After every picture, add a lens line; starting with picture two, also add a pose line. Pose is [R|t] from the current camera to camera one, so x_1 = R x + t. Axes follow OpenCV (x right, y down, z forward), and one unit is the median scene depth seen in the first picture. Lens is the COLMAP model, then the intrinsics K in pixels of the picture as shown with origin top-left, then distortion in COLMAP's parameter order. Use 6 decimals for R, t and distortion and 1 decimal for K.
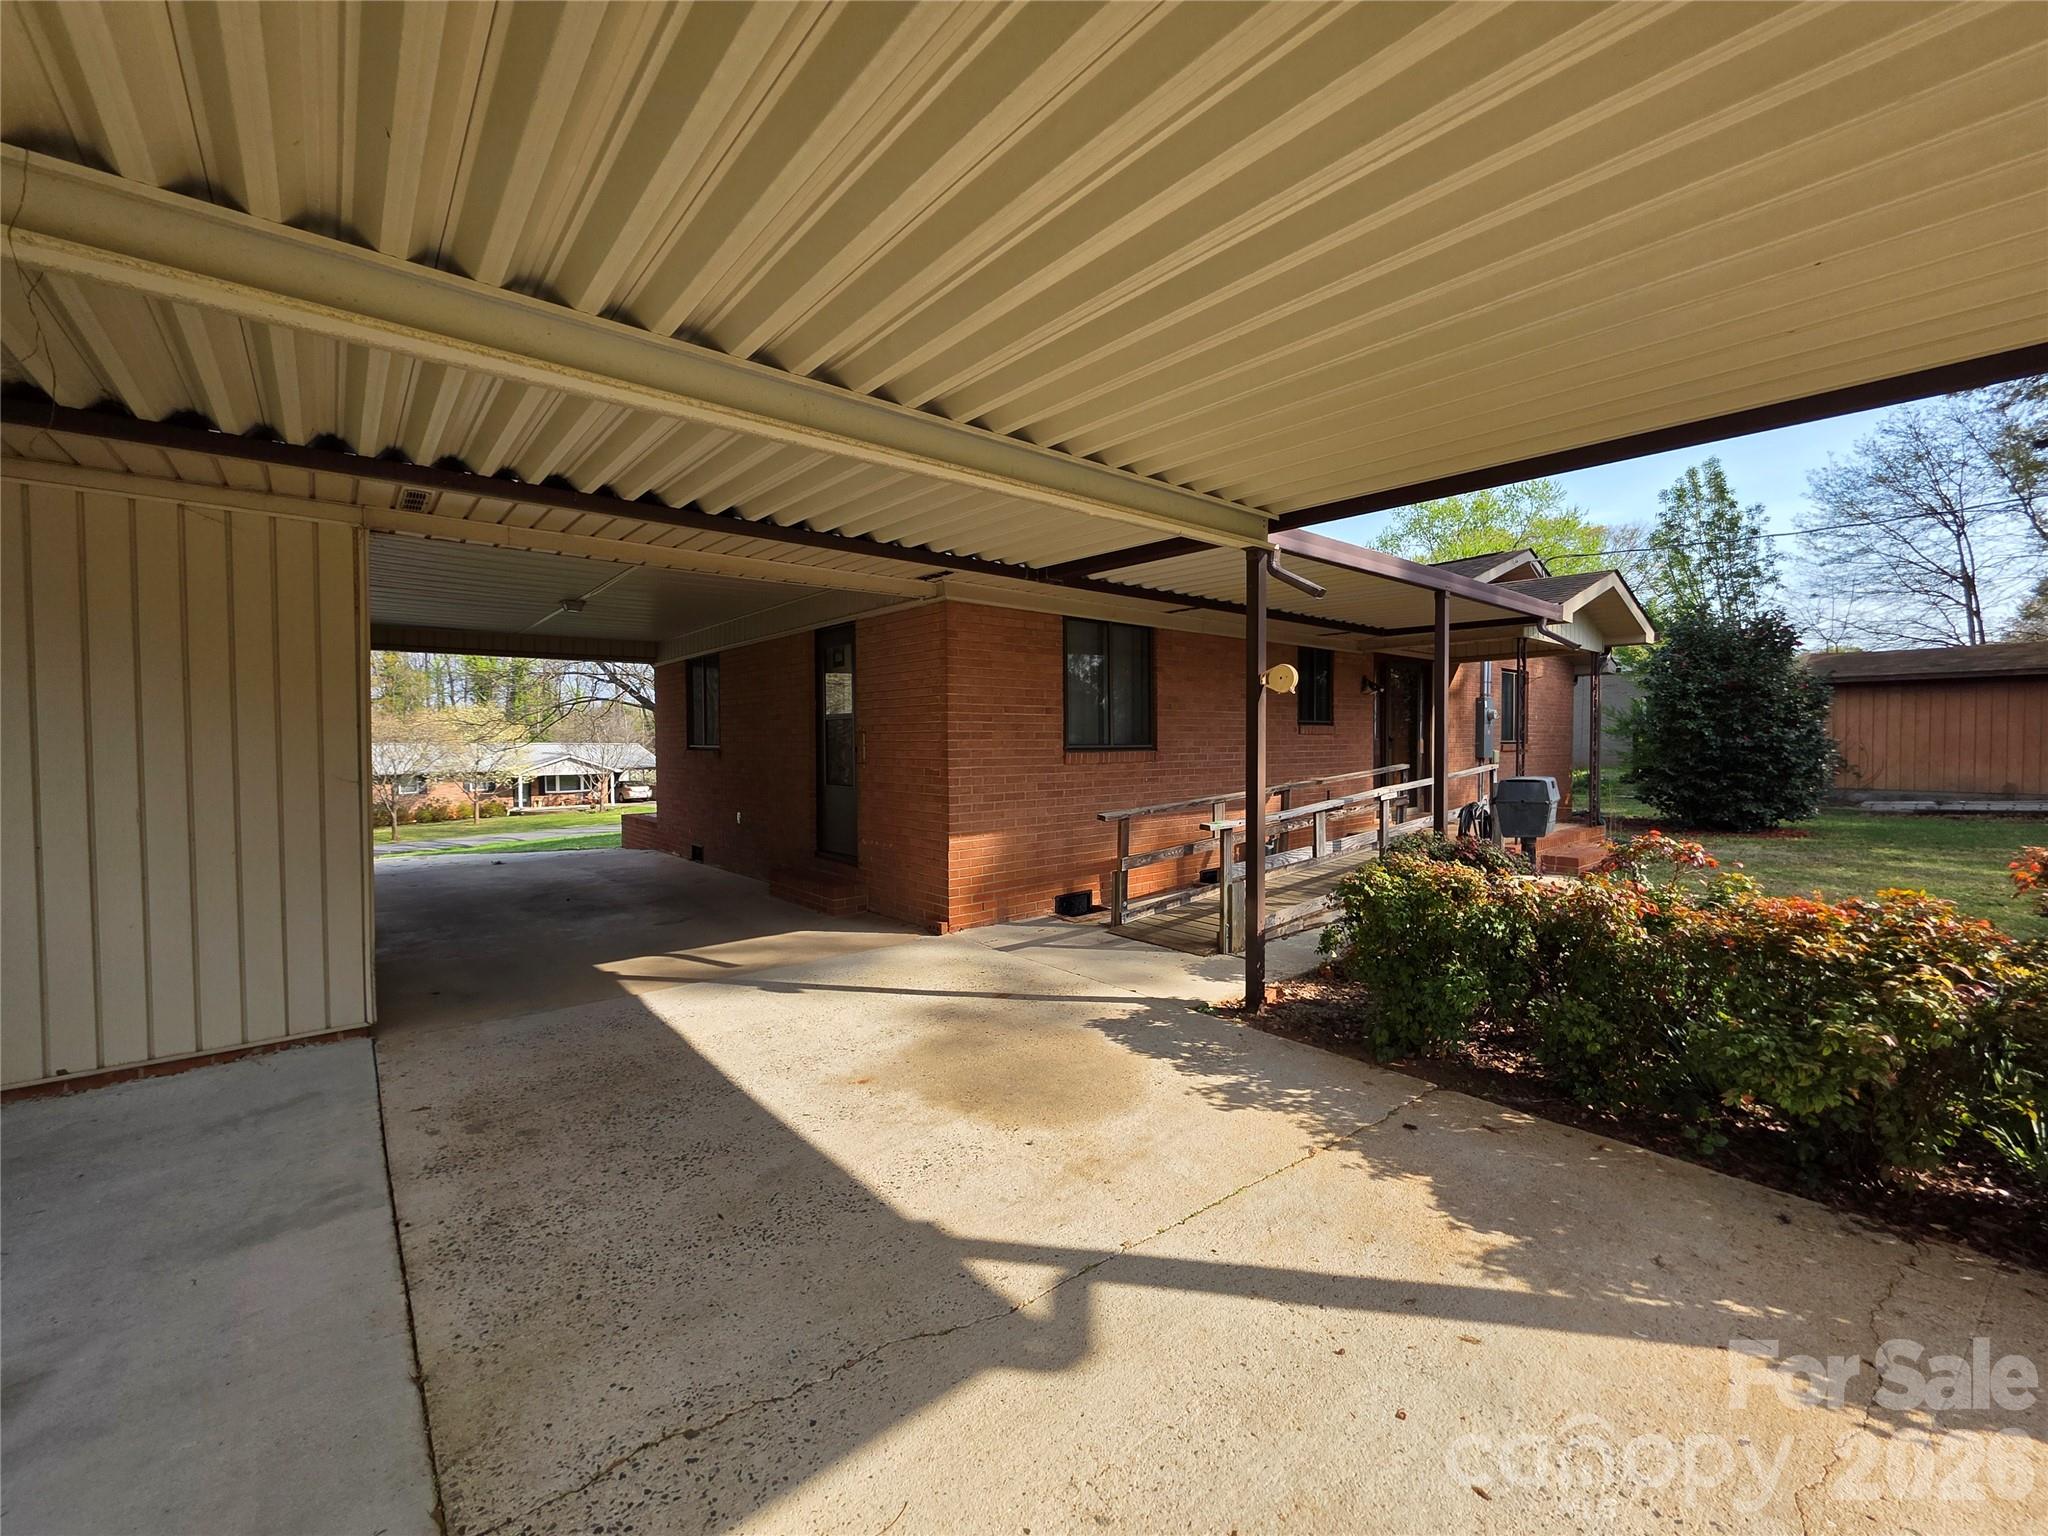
lens RADIAL K [[822.9, 0, 1022.8], [0, 822.9, 757.1], [0, 0, 1]] dist [0.000319, 0.000411]
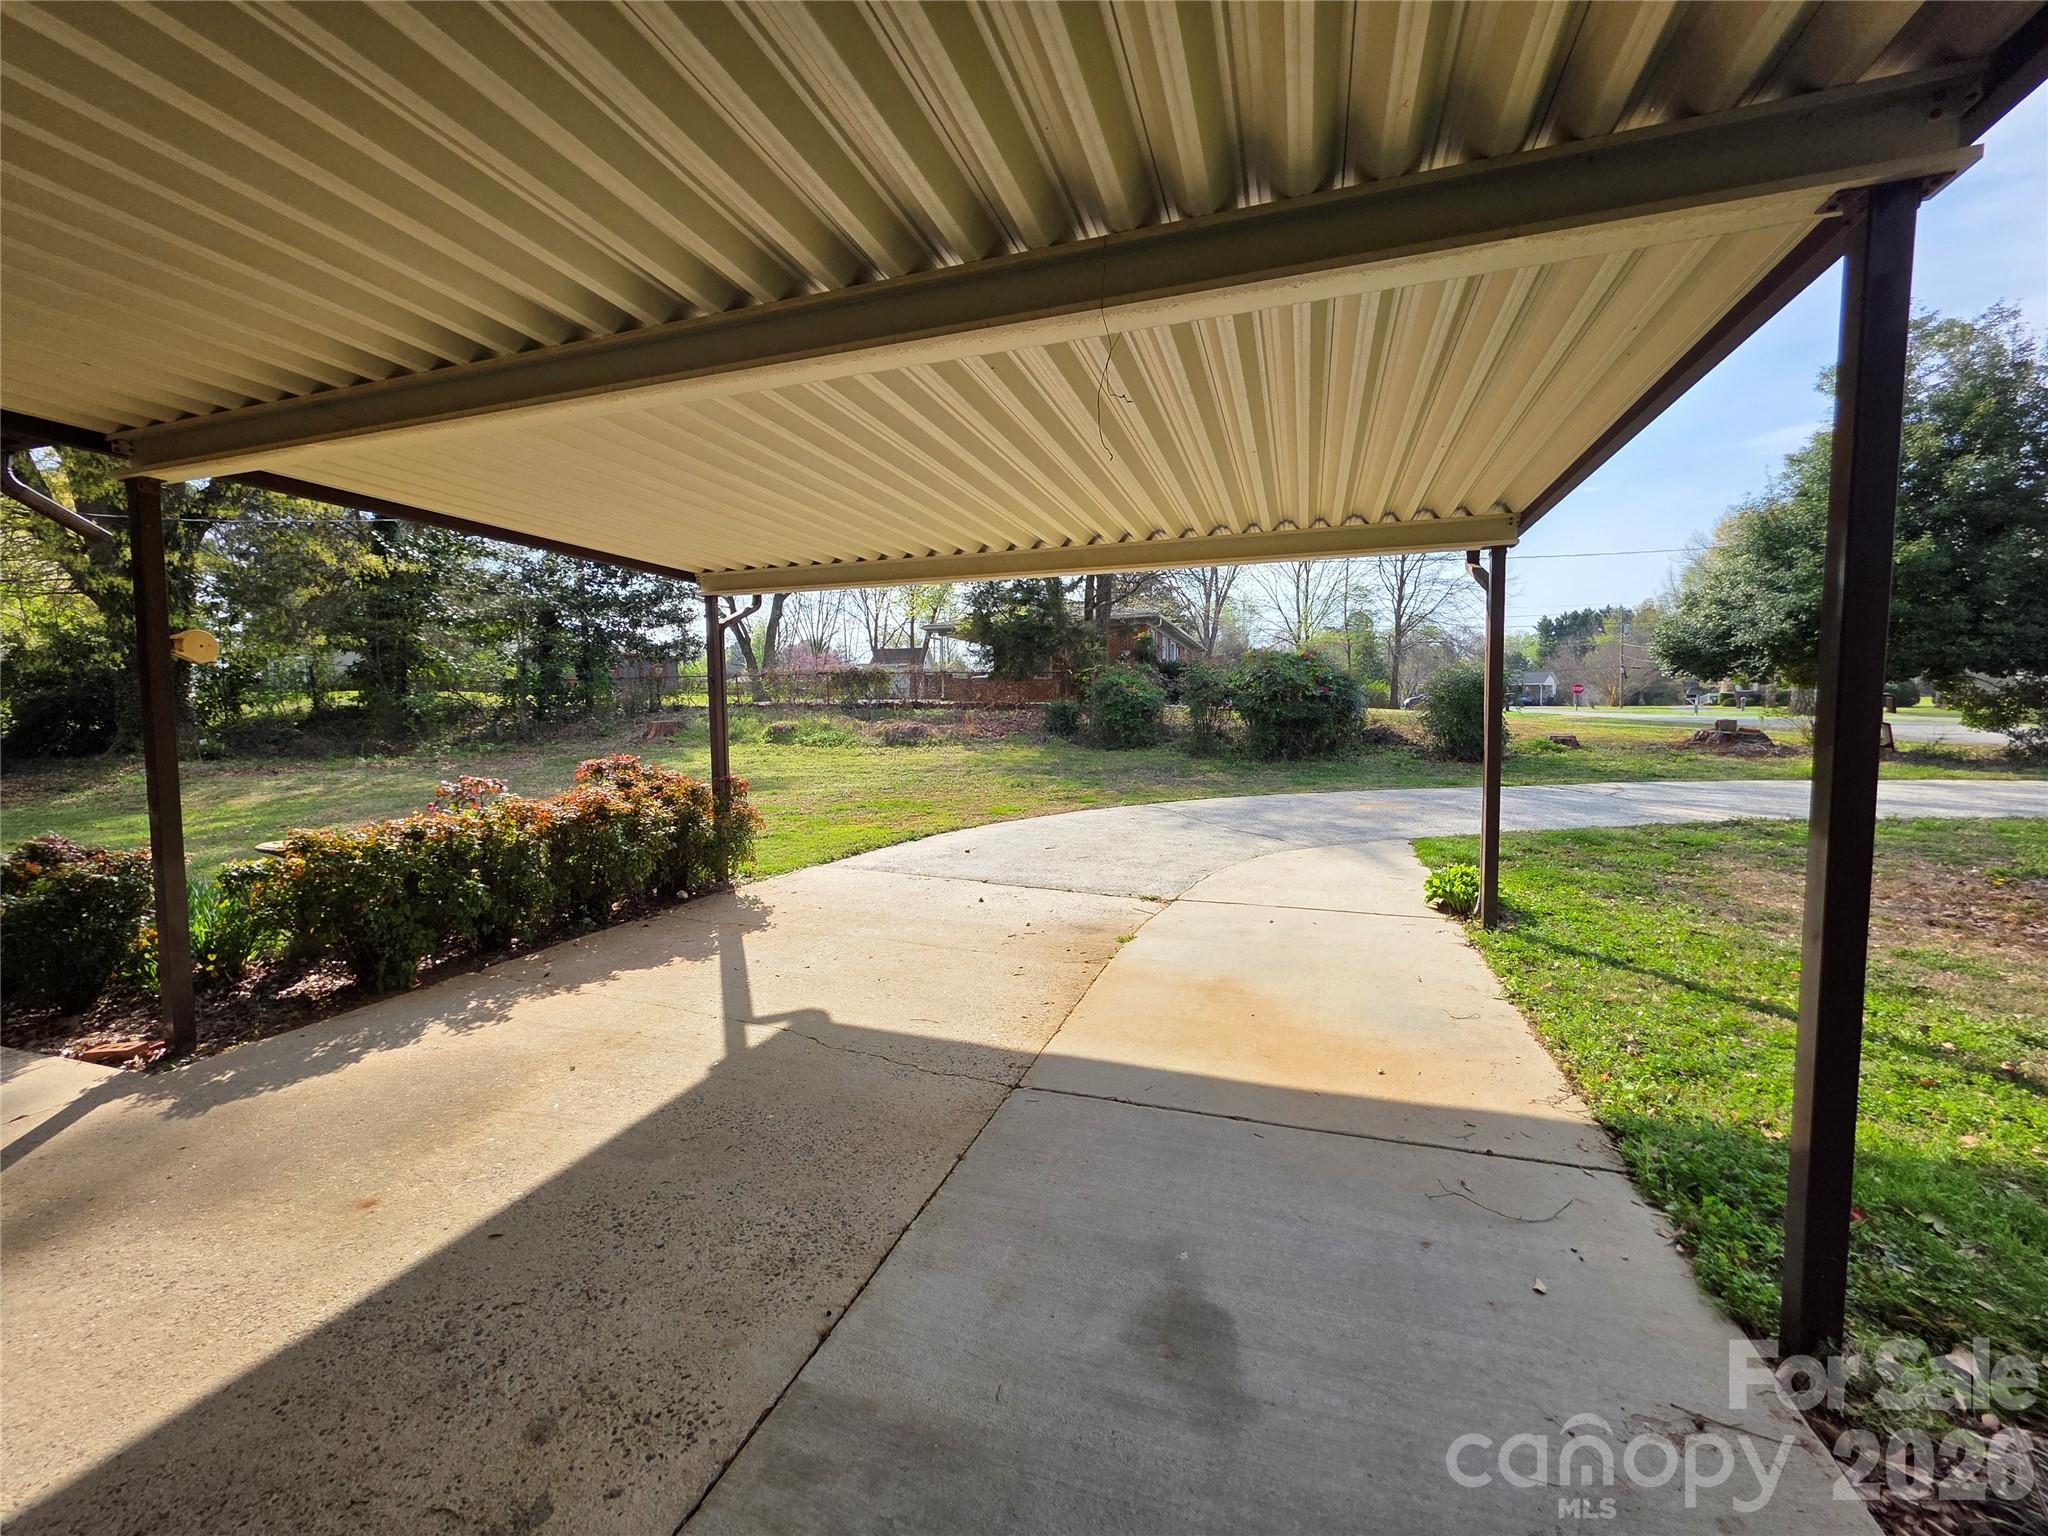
lens RADIAL K [[822.9, 0, 1023.4], [0, 822.9, 769.3], [0, 0, 1]] dist [0.000319, 0.000411]
pose [[-0.513041, -0.050796, 0.856860, -1.167447], [0.037063, 0.996006, 0.081236, -0.010075], [-0.857564, 0.073435, -0.509109, 0.938854]]
